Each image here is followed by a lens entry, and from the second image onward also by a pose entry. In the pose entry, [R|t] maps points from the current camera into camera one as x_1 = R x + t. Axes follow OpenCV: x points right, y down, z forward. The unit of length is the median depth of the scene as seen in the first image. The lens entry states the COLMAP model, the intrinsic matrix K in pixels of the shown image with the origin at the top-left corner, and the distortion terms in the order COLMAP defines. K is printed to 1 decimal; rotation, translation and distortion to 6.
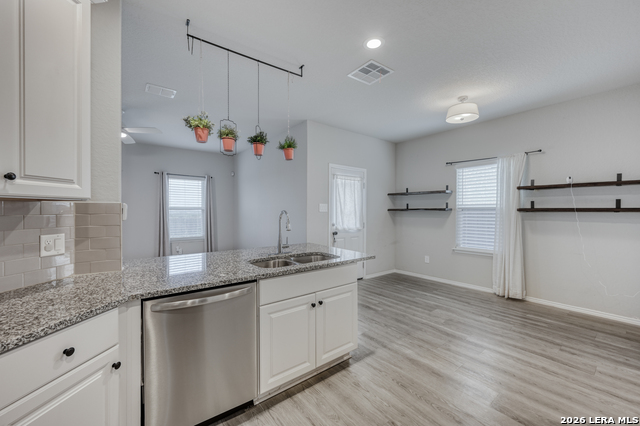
lens RADIAL K [[253.4, 0, 320.7], [0, 253.4, 214.2], [0, 0, 1]] dist [-0.001627, 0.000250]
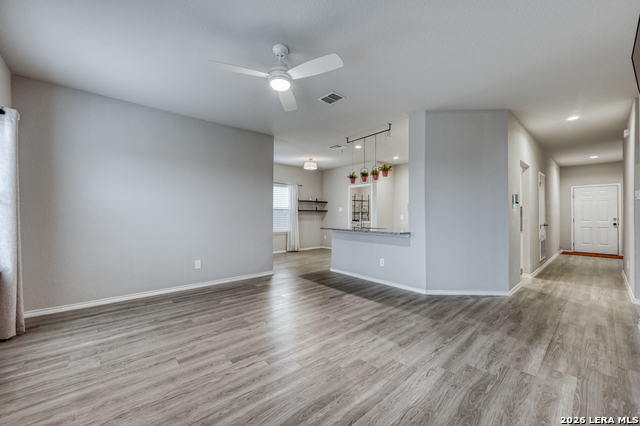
lens RADIAL K [[253.4, 0, 323.7], [0, 253.4, 214.2], [0, 0, 1]] dist [-0.001627, 0.000250]
pose [[-0.069670, 0.001824, 0.997568, -1.374957], [0.007811, 0.999969, -0.001282, 0.018243], [-0.997539, 0.007702, -0.069682, 0.871635]]
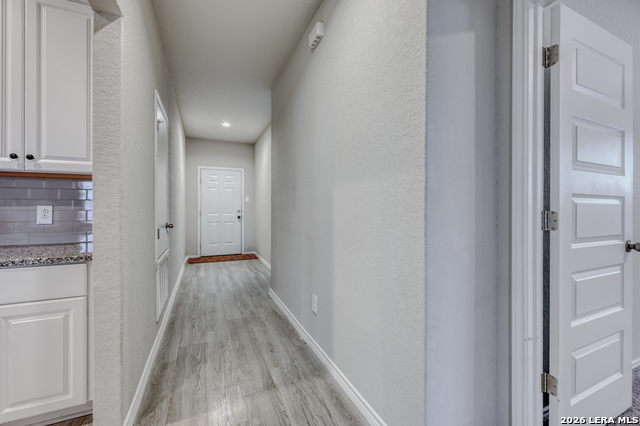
lens RADIAL K [[264.3, 0, 319.5], [0, 264.3, 209.2], [0, 0, 1]] dist [0.002190, 0.000101]
pose [[-0.967852, -0.003750, 0.251494, -0.532324], [-0.000791, 0.999929, 0.011866, 0.036533], [-0.251521, 0.011285, -0.967786, 0.033211]]
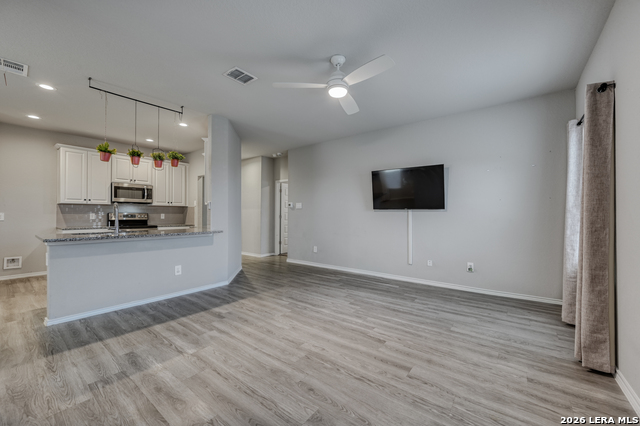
lens RADIAL K [[253.4, 0, 320.2], [0, 253.4, 211.9], [0, 0, 1]] dist [-0.001627, 0.000250]
pose [[-0.970845, -0.007458, -0.239592, -0.549053], [-0.007790, 0.999970, 0.000439, 0.014246], [0.239581, 0.002293, -0.970874, 1.566606]]
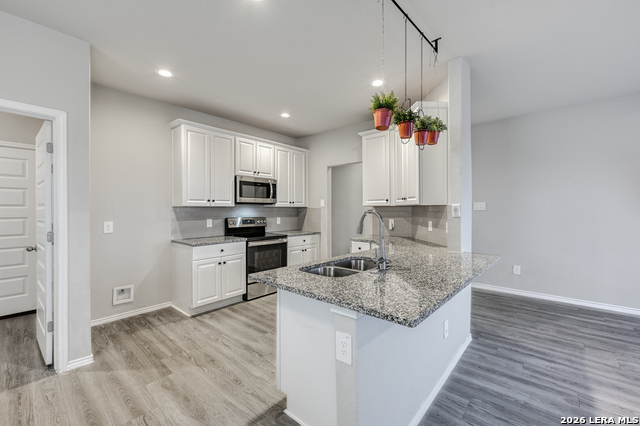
lens RADIAL K [[264.3, 0, 322.0], [0, 264.3, 210.0], [0, 0, 1]] dist [0.002190, 0.000101]
pose [[-0.982891, -0.001188, -0.184183, 0.087129], [-0.003397, 0.999926, 0.011676, -0.016904], [0.184155, 0.012102, -0.982823, 1.021243]]
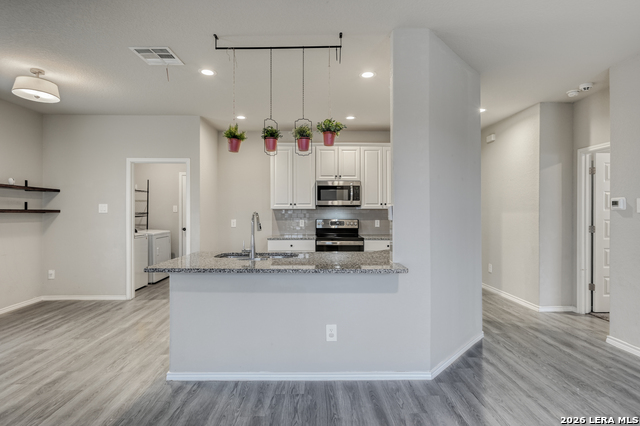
lens RADIAL K [[326.5, 0, 319.7], [0, 326.5, 211.8], [0, 0, 1]] dist [-0.004515, 0.001430]
pose [[-0.797379, -0.002099, 0.603475, -0.645667], [0.004430, 0.999947, 0.009331, -0.018264], [-0.603462, 0.010114, -0.797327, 1.074468]]
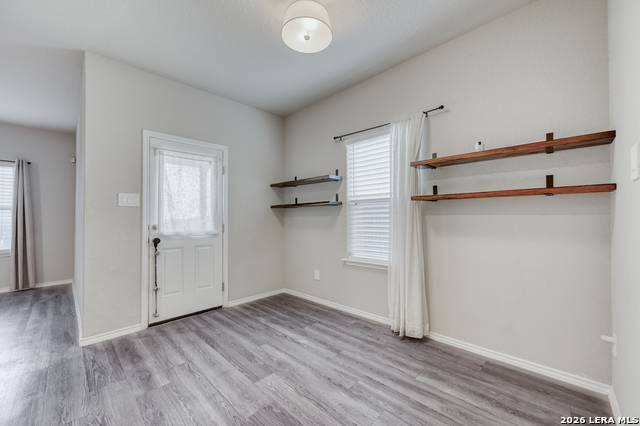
lens RADIAL K [[253.4, 0, 319.6], [0, 253.4, 213.6], [0, 0, 1]] dist [-0.001627, 0.000250]
pose [[0.991854, -0.008272, 0.127110, 0.427445], [0.011598, 0.999609, -0.025449, 0.031759], [-0.126849, 0.026715, 0.991562, 0.364822]]
